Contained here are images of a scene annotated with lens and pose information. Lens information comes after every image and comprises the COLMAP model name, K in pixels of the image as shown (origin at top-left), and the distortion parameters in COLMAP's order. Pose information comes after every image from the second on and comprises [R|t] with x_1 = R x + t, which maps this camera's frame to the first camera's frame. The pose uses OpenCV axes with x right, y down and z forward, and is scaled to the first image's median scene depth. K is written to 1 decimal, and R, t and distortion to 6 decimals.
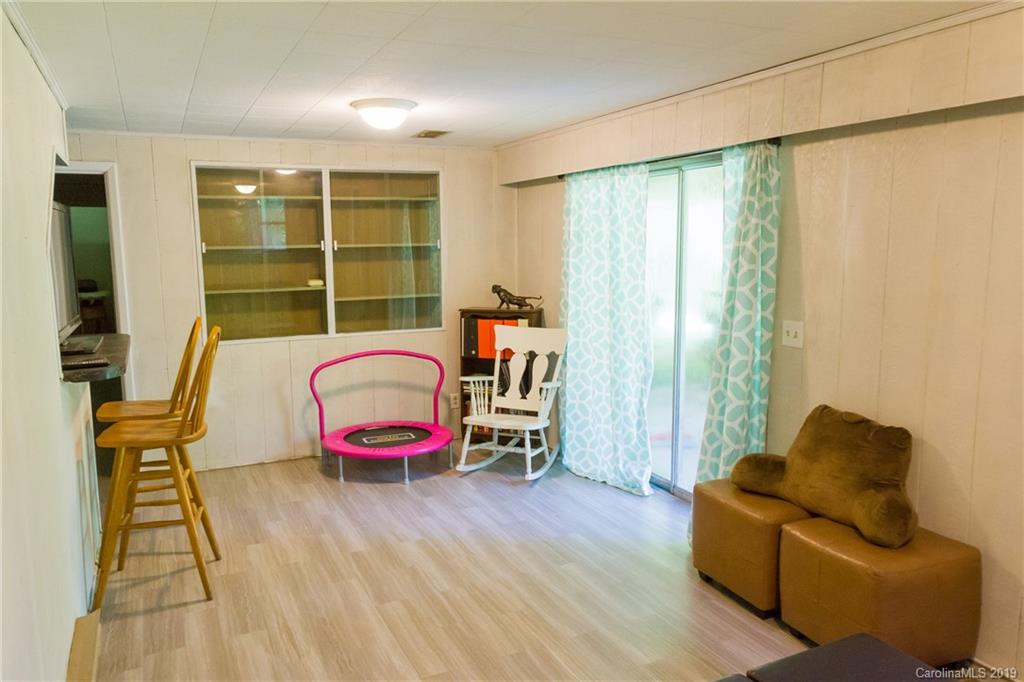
lens RADIAL K [[762.0, 0, 507.6], [0, 762.0, 342.3], [0, 0, 1]] dist [-0.000889, 0.002441]
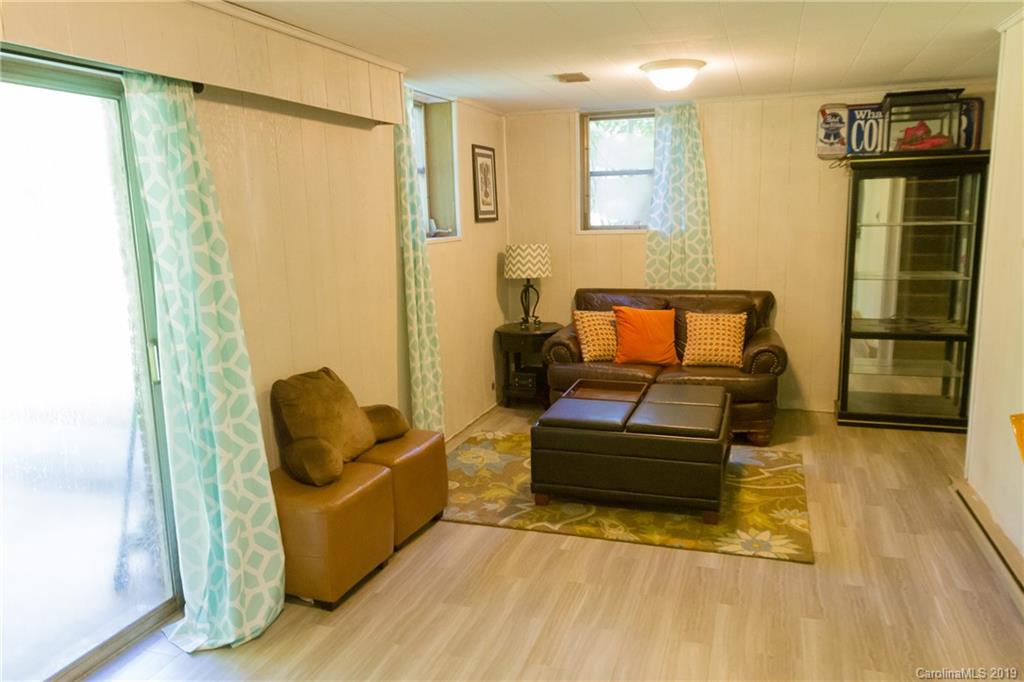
lens RADIAL K [[762.0, 0, 507.6], [0, 762.0, 342.3], [0, 0, 1]] dist [-0.000889, 0.002441]
pose [[-0.718477, -0.093277, 0.689268, -0.477274], [0.122732, 0.958416, 0.257633, -0.185424], [-0.684637, 0.269699, -0.677152, 1.466297]]
